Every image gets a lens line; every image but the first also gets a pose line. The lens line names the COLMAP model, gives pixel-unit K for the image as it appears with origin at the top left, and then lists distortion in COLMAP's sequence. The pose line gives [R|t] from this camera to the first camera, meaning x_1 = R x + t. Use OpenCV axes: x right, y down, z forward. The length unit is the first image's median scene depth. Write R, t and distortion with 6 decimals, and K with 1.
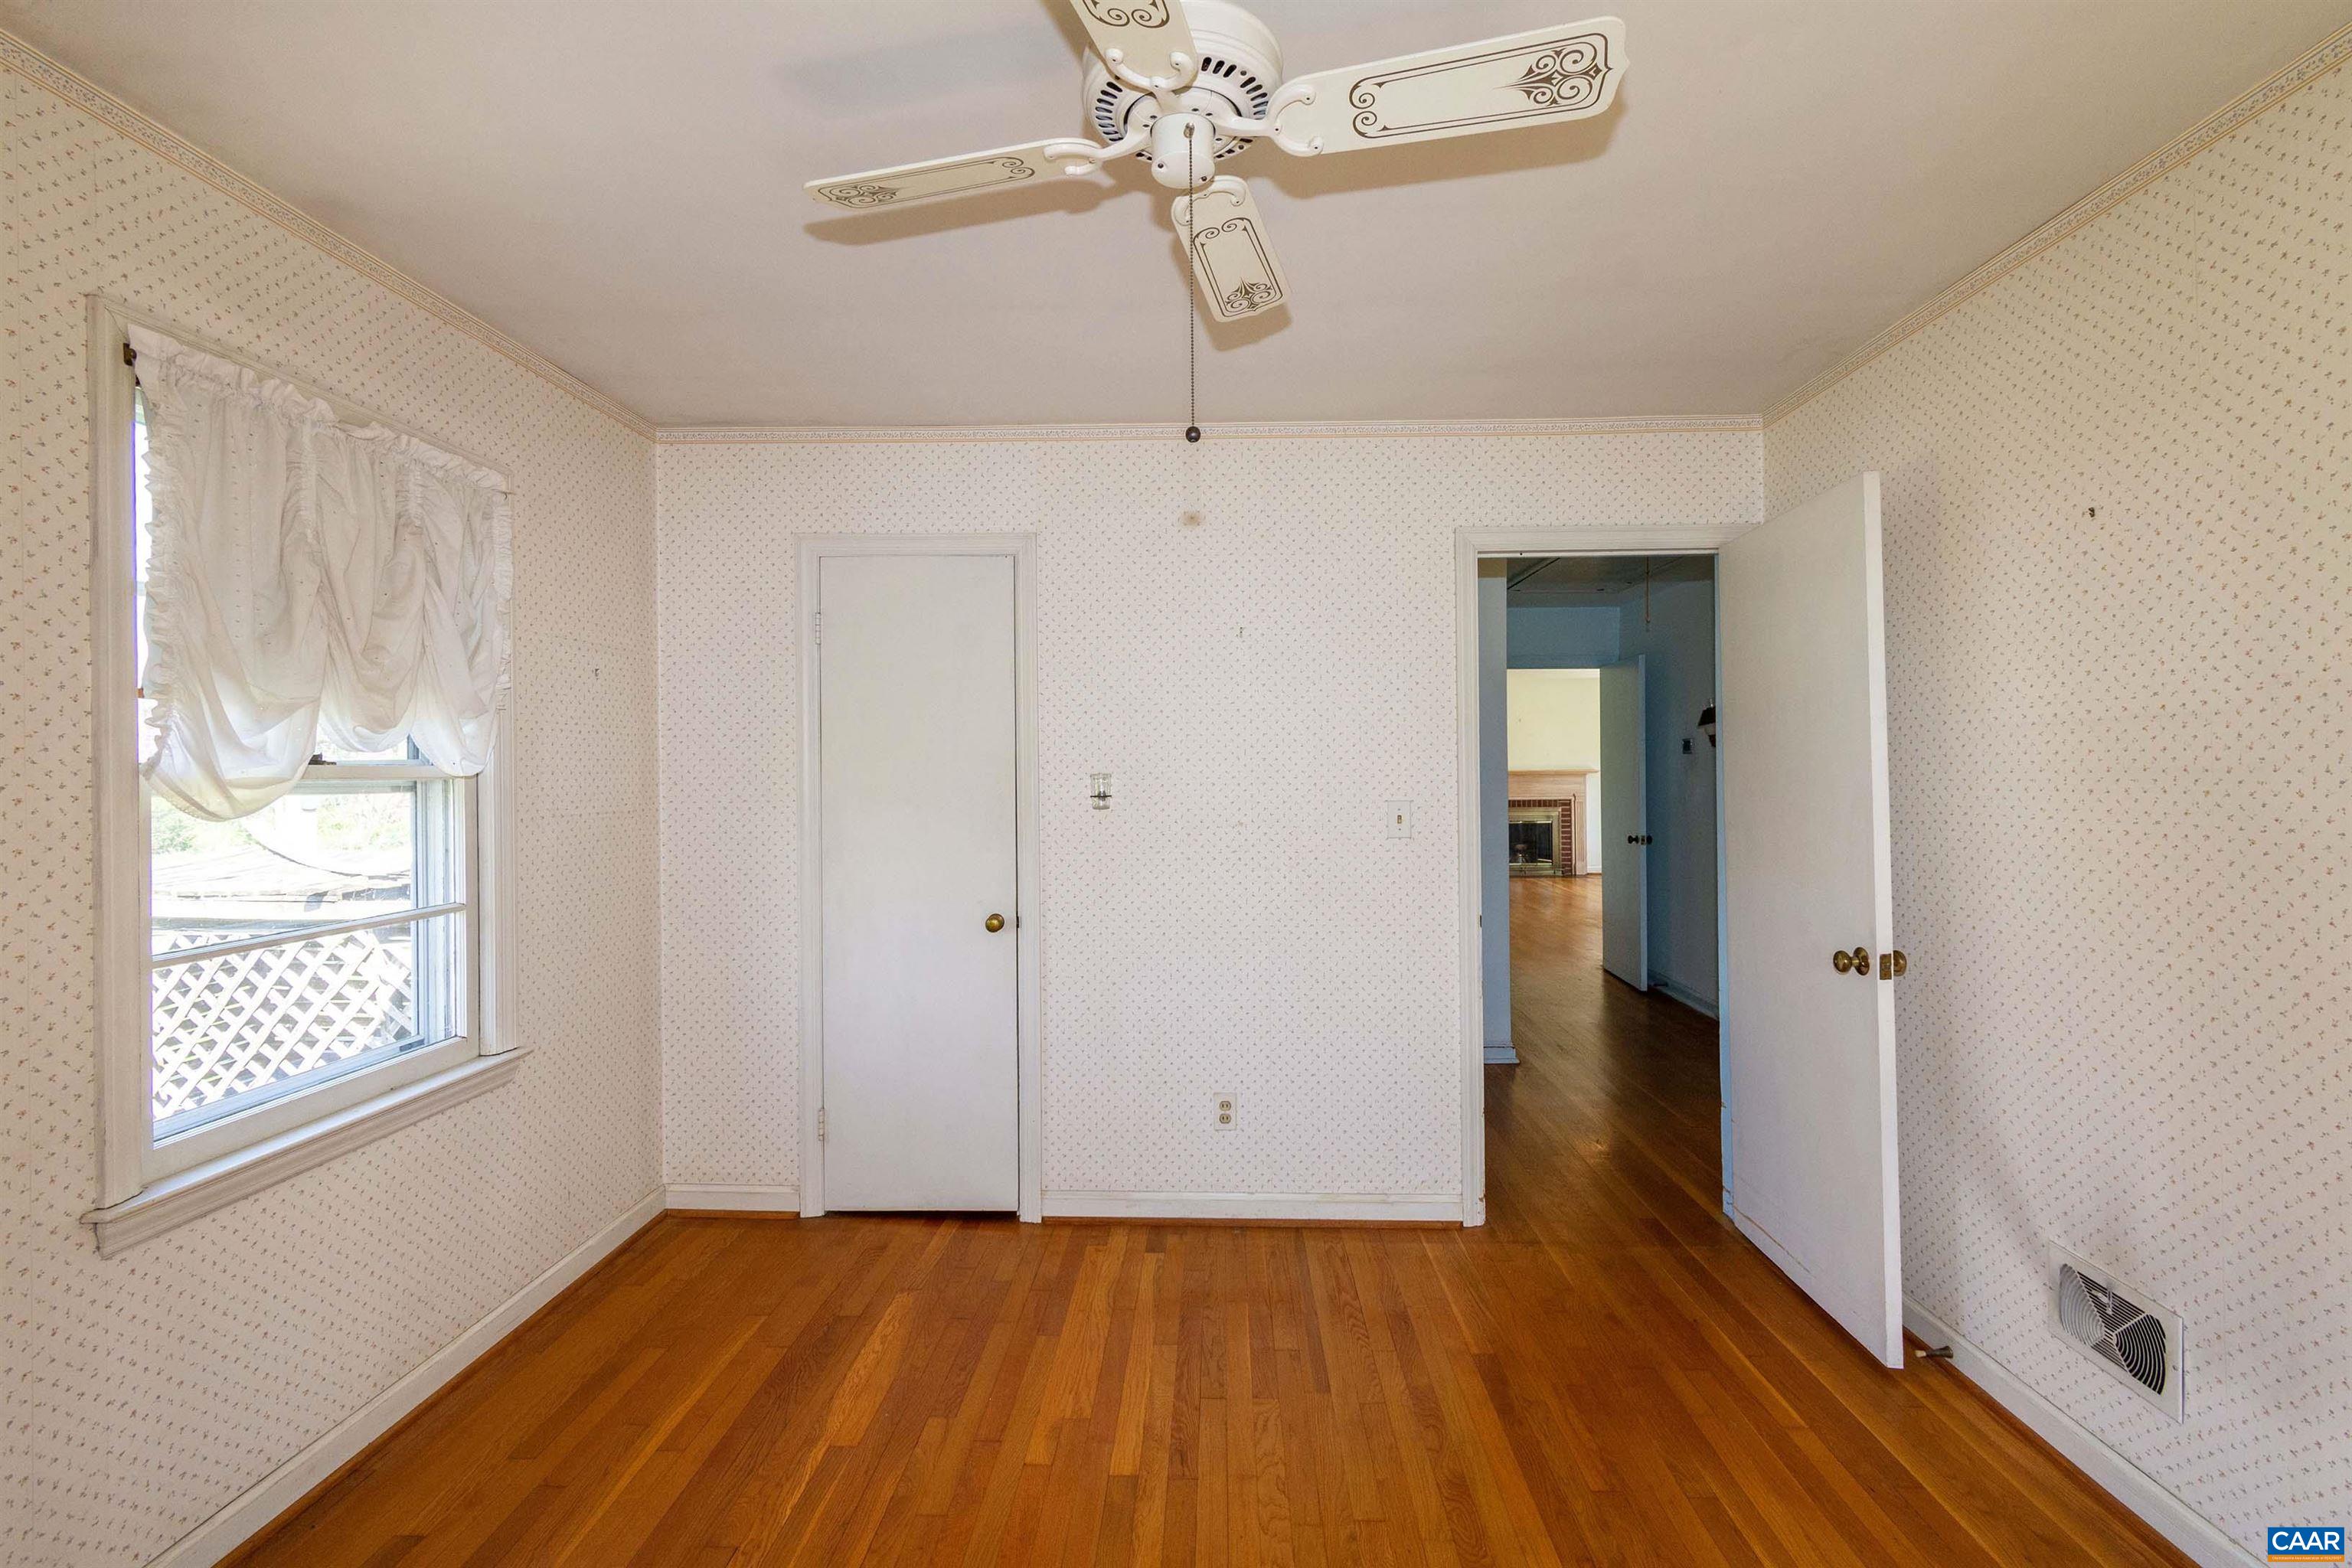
lens RADIAL K [[1038.7, 0, 1177.8], [0, 1038.7, 772.2], [0, 0, 1]] dist [0.002441, -0.001623]
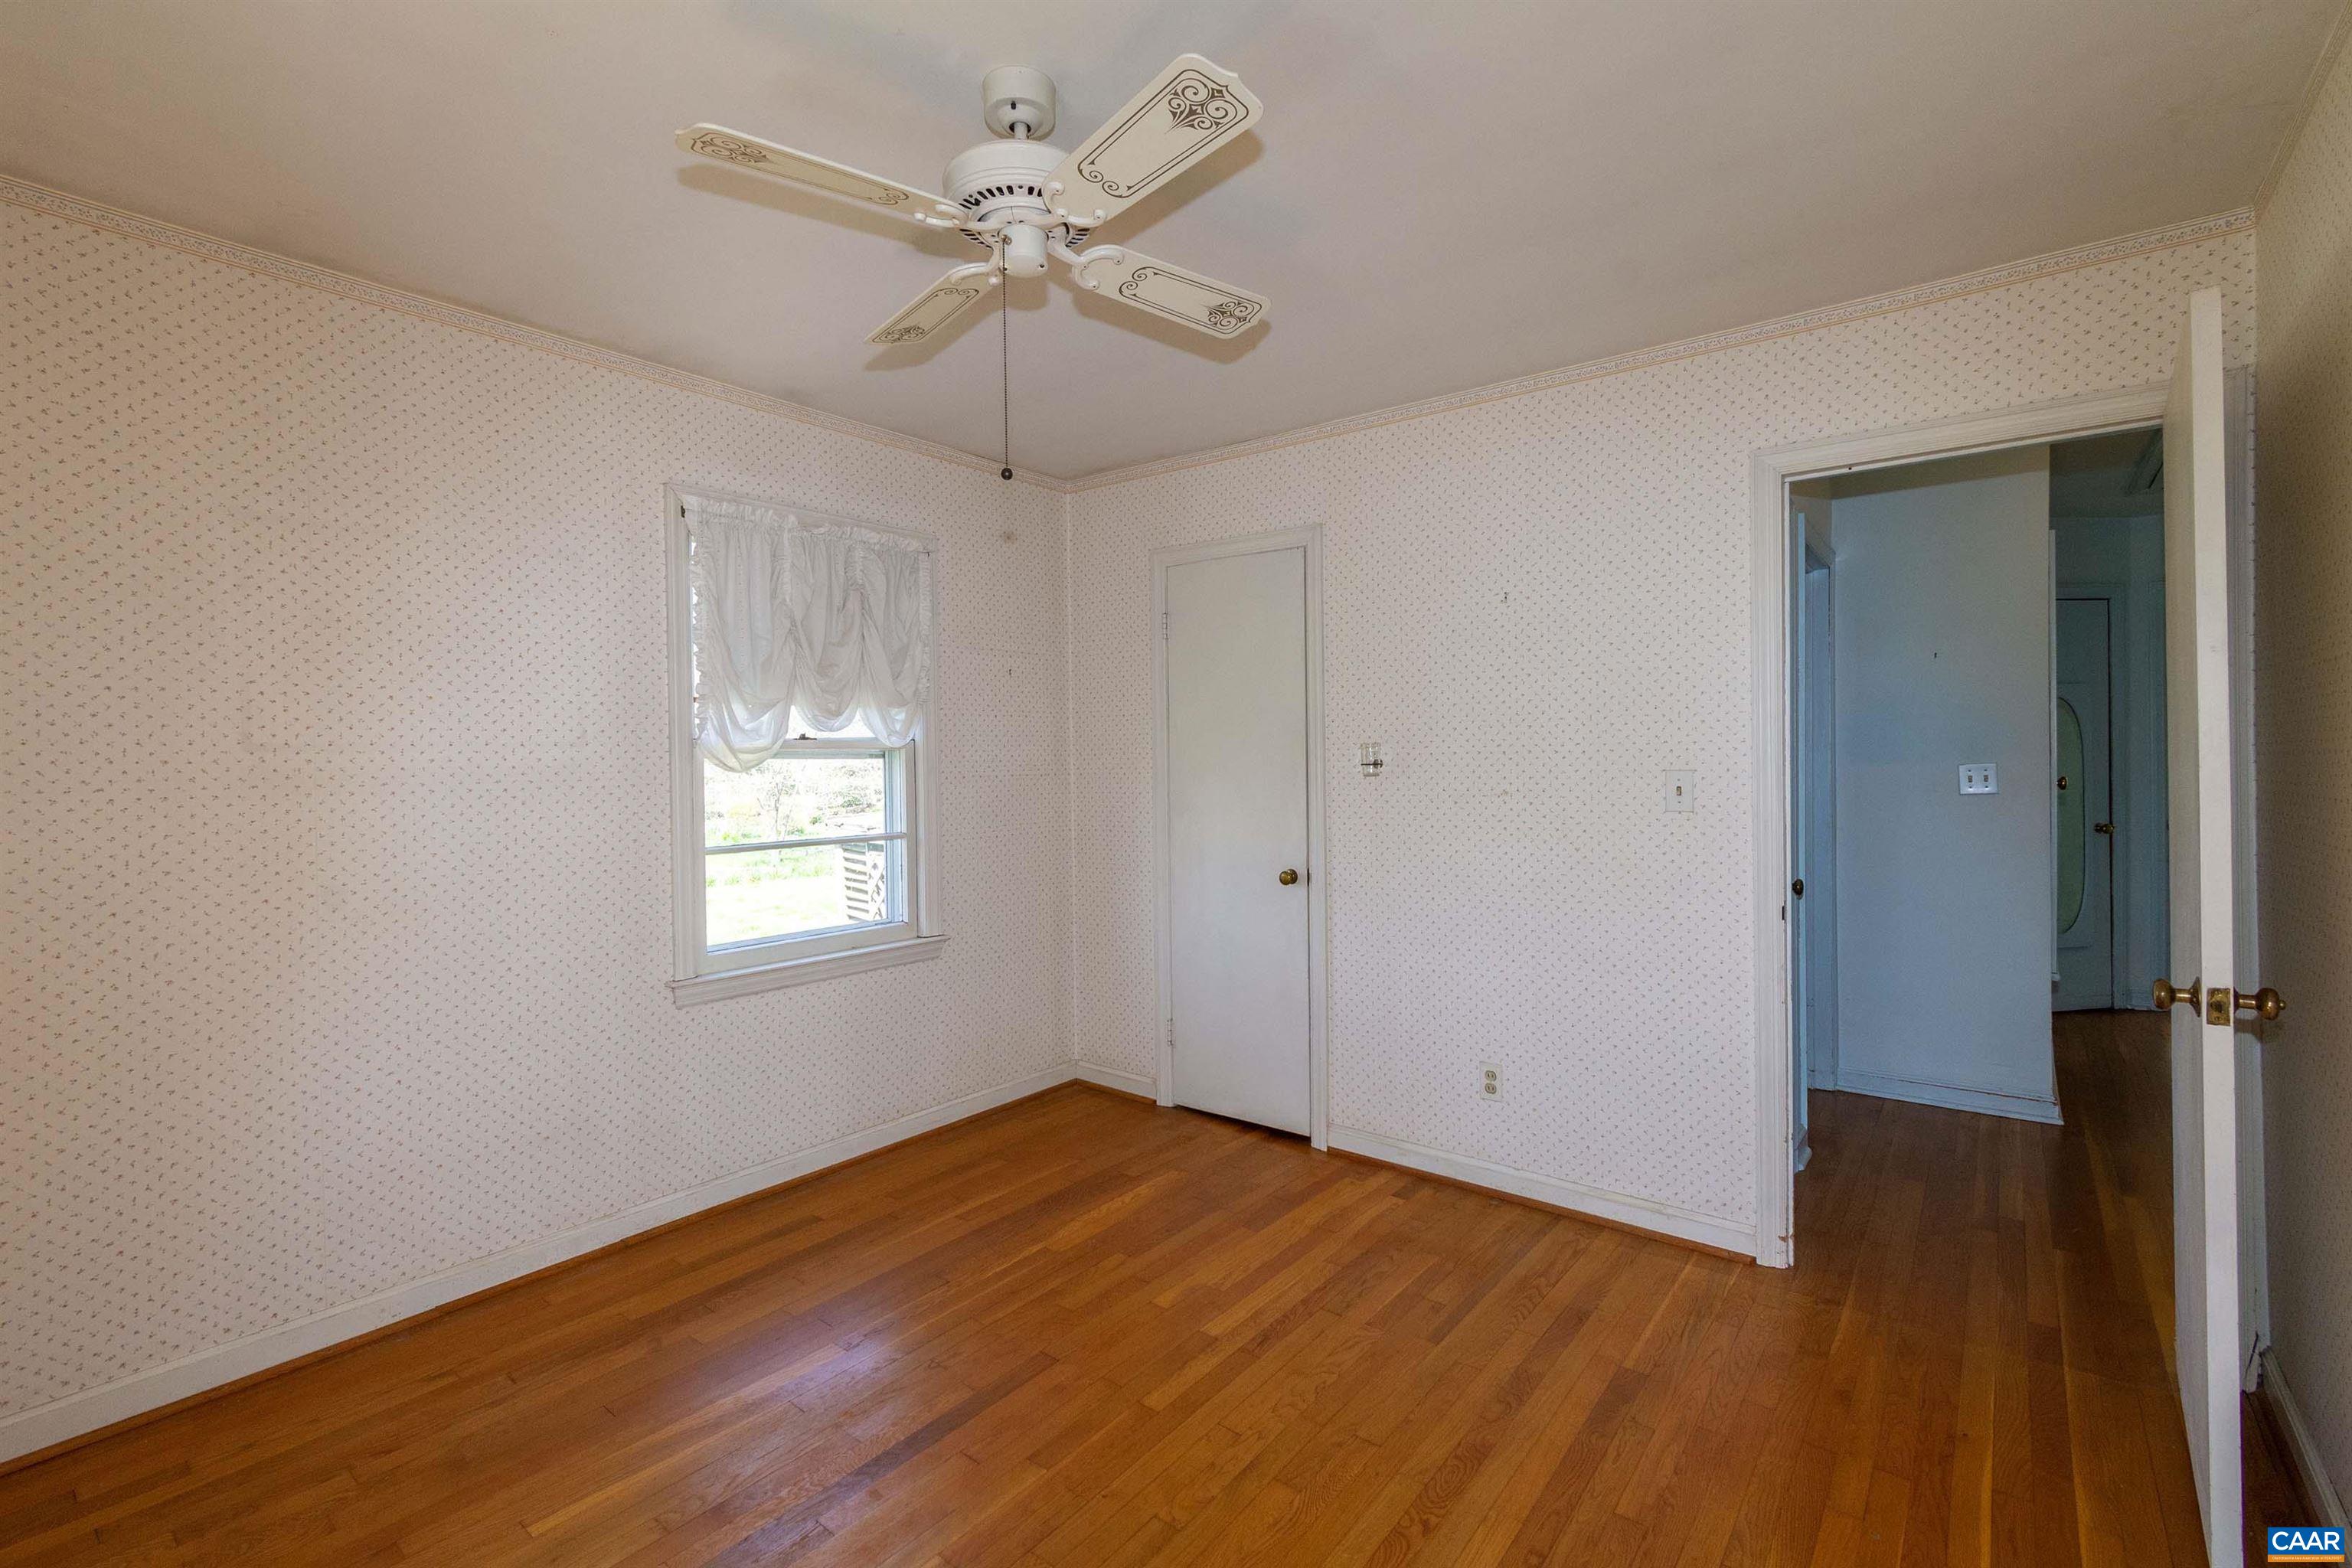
lens RADIAL K [[1038.7, 0, 1180.1], [0, 1038.7, 772.4], [0, 0, 1]] dist [0.002441, -0.001623]
pose [[0.805434, 0.006390, -0.592650, 0.492212], [0.004878, 0.999837, 0.017410, 0.014900], [0.592665, -0.016913, 0.805272, 0.034315]]
